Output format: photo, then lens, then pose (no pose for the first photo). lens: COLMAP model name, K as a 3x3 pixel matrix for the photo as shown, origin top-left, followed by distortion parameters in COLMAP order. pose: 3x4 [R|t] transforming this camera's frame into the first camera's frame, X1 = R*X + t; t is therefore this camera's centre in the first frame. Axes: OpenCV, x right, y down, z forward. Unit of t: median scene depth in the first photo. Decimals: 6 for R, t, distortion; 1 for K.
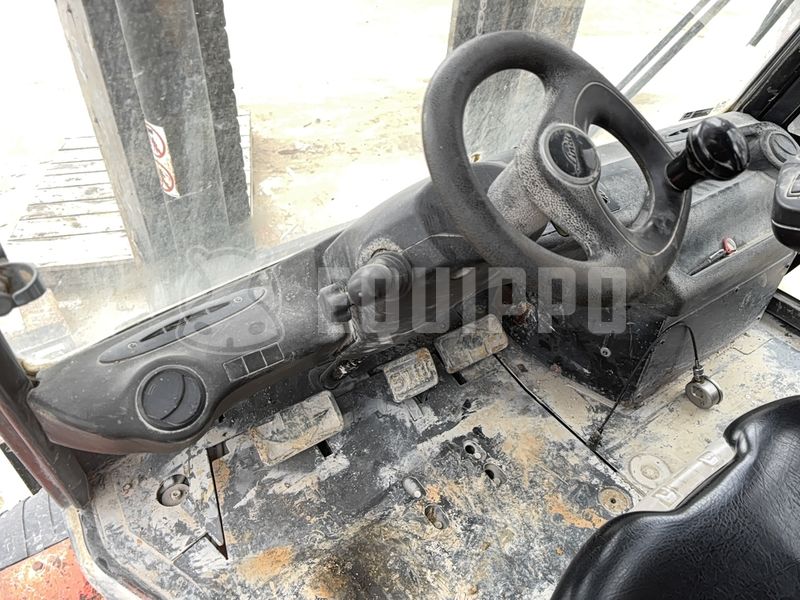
lens RADIAL K [[602.0, 0, 401.0], [0, 602.0, 301.8], [0, 0, 1]] dist [0.059351, -0.070480]
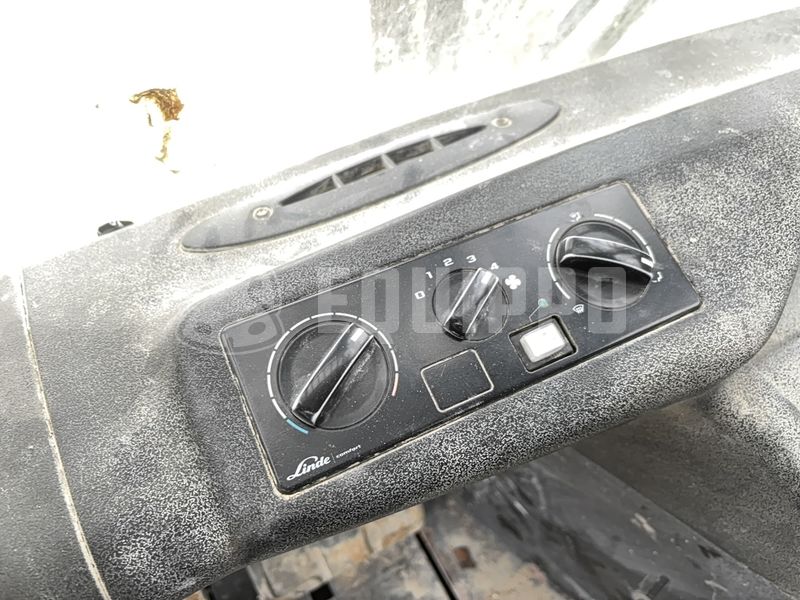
lens RADIAL K [[628.4, 0, 396.8], [0, 628.4, 299.0], [0, 0, 1]] dist [-0.001993, -0.014399]
pose [[0.995015, 0.011731, -0.099036, 0.244334], [0.000097, 0.992943, 0.118591, -0.178172], [0.099729, -0.118009, 0.987992, 0.687198]]
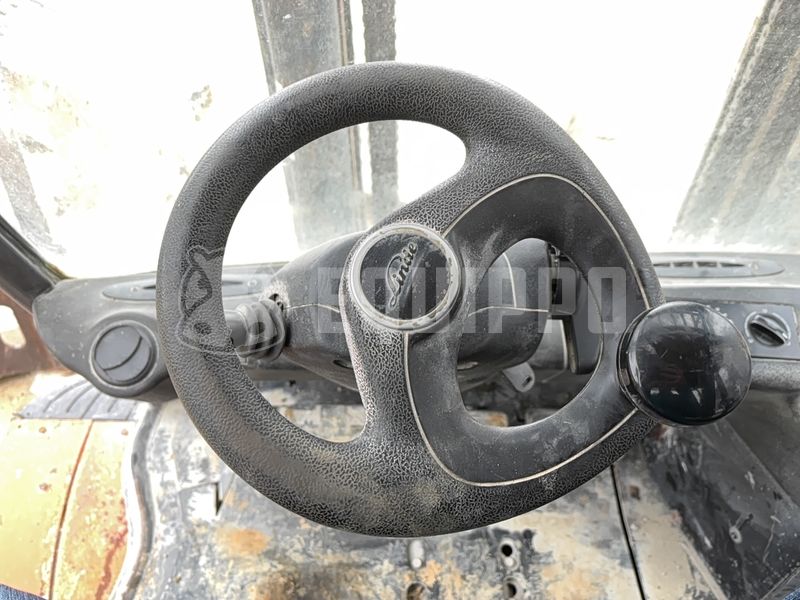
lens RADIAL K [[602.0, 0, 401.0], [0, 602.0, 301.8], [0, 0, 1]] dist [0.059351, -0.070480]
pose [[0.820417, 0.375796, -0.430923, 0.249544], [-0.358325, 0.925235, 0.124671, -0.132265], [0.445556, 0.052128, 0.893735, 0.198830]]
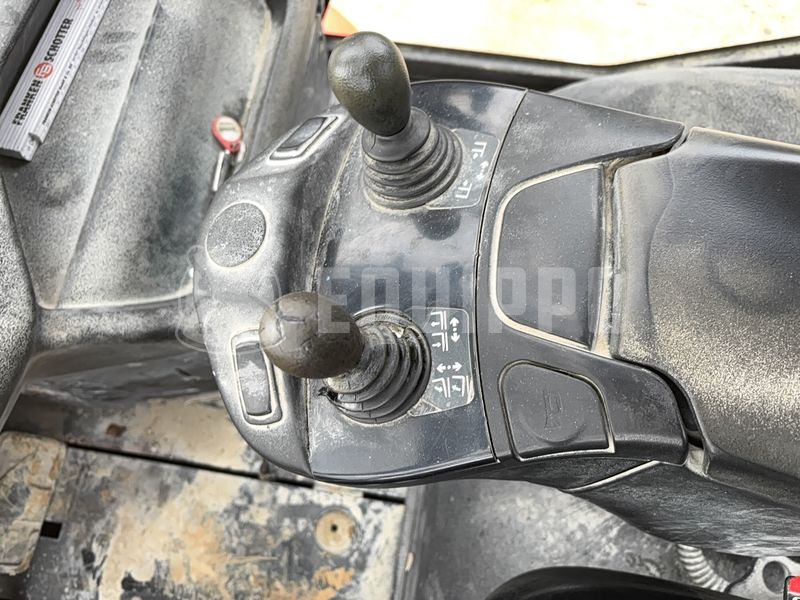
lens RADIAL K [[628.4, 0, 396.8], [0, 628.4, 299.0], [0, 0, 1]] dist [-0.001993, -0.014399]
pose [[0.688275, -0.697921, 0.197948, 0.464582], [0.495177, 0.651386, 0.574888, -0.265976], [-0.530167, -0.297662, 0.793927, 0.455875]]
